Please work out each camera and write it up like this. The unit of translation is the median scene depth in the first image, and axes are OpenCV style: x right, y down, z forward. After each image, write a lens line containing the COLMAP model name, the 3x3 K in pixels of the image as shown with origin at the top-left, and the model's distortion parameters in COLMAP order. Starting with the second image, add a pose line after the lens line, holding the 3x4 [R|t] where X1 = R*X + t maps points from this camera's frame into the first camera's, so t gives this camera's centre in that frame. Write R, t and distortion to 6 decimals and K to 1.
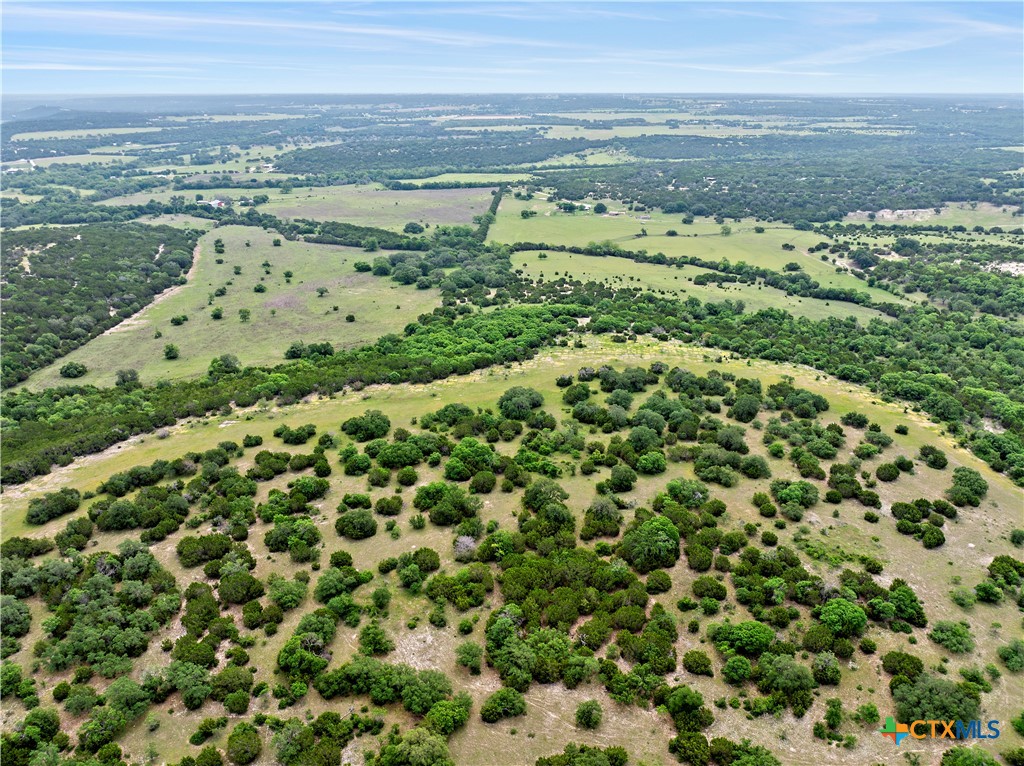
lens RADIAL K [[724.3, 0, 509.6], [0, 724.3, 371.5], [0, 0, 1]] dist [-0.041350, 0.006783]
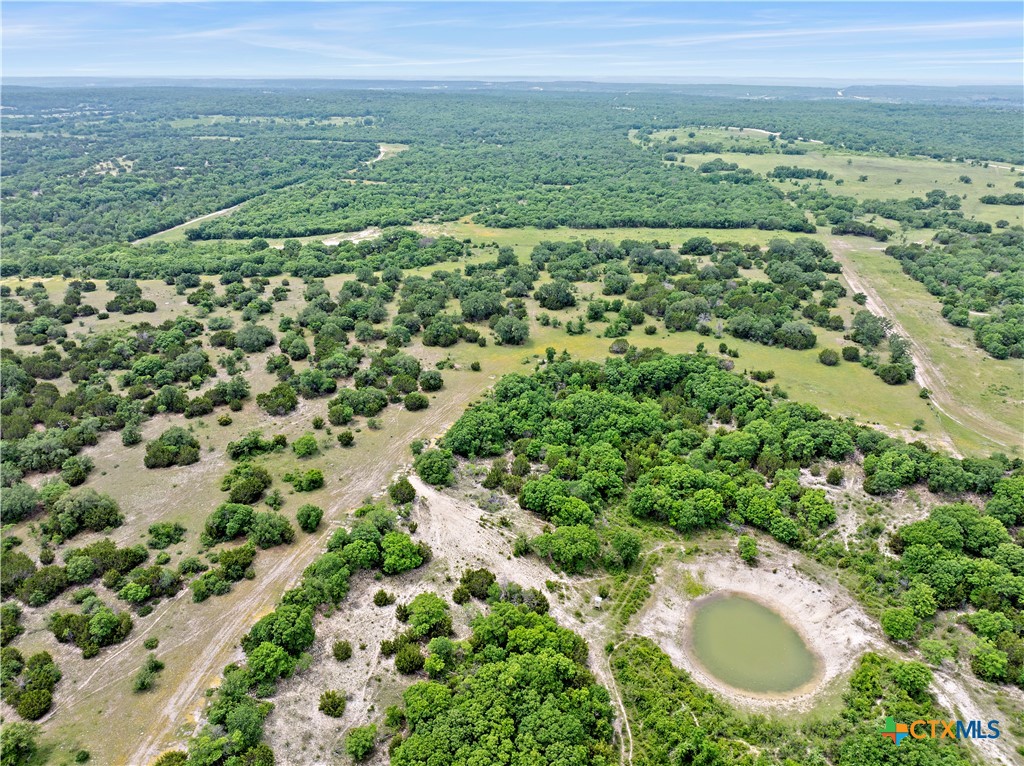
lens RADIAL K [[724.3, 0, 509.6], [0, 724.3, 371.5], [0, 0, 1]] dist [-0.041350, 0.006783]
pose [[0.129399, -0.378251, 0.916615, -0.178490], [0.360030, 0.879225, 0.311996, 0.043322], [-0.923923, 0.289637, 0.249952, 0.005932]]
